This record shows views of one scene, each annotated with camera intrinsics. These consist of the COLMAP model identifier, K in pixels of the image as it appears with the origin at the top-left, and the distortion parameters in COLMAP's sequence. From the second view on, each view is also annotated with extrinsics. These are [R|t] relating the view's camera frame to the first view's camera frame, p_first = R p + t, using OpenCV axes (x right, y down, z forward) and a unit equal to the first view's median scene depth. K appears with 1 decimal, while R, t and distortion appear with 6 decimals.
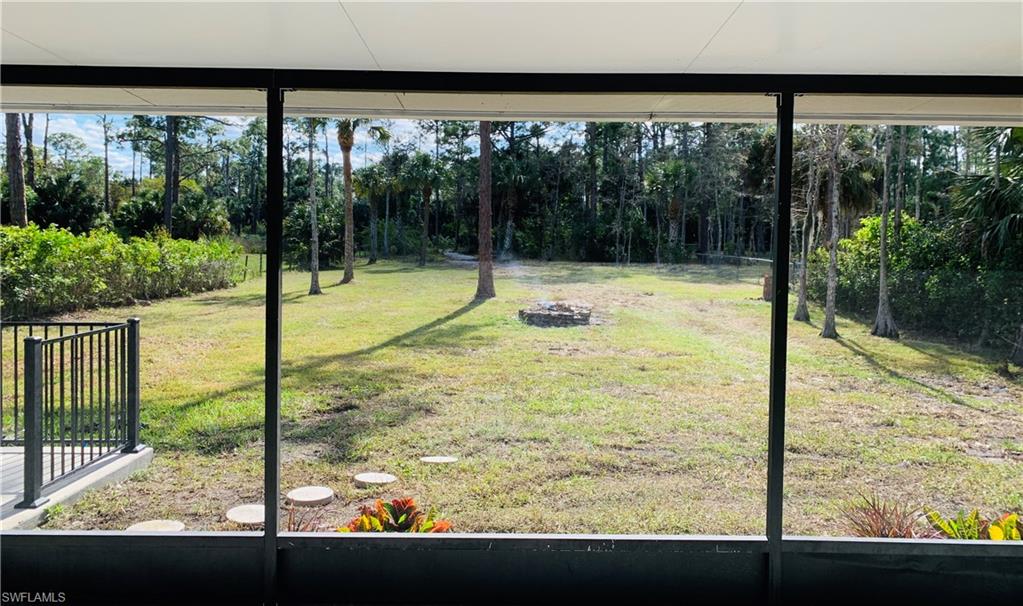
lens RADIAL K [[766.4, 0, 510.2], [0, 766.4, 302.0], [0, 0, 1]] dist [-0.005929, -0.002161]
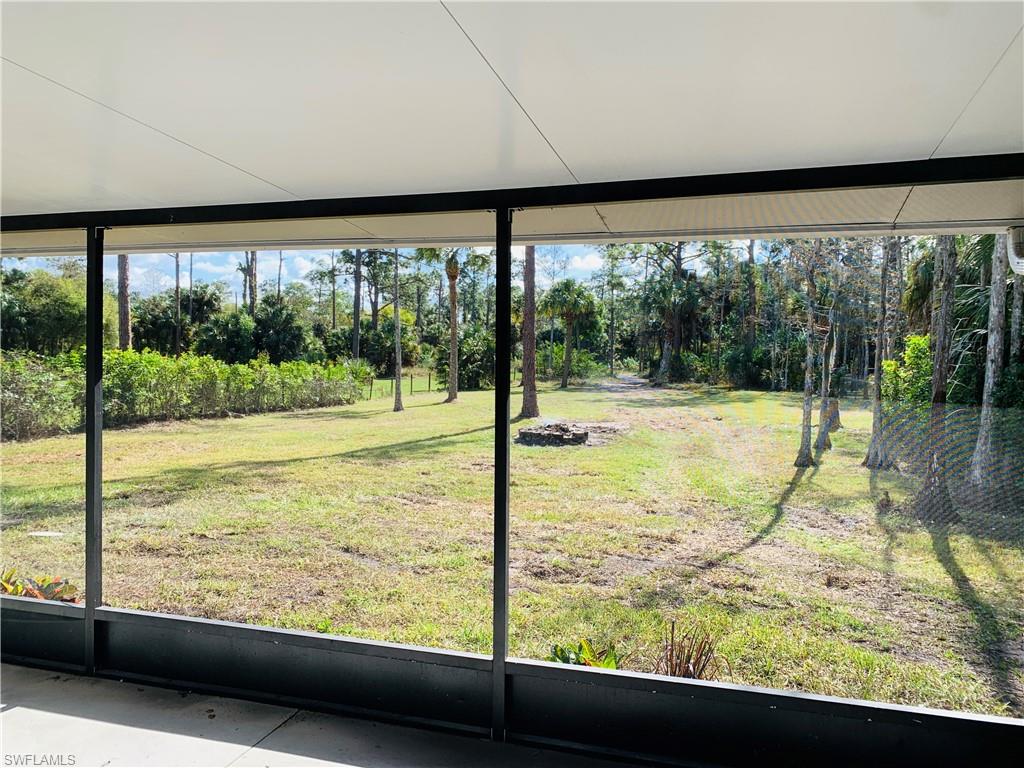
lens RADIAL K [[774.9, 0, 509.3], [0, 774.9, 378.6], [0, 0, 1]] dist [0.044274, -0.055939]
pose [[0.957507, 0.005811, -0.288351, 0.103196], [-0.023938, 0.997949, -0.059377, 0.001843], [0.287415, 0.063757, 0.955682, 0.005675]]
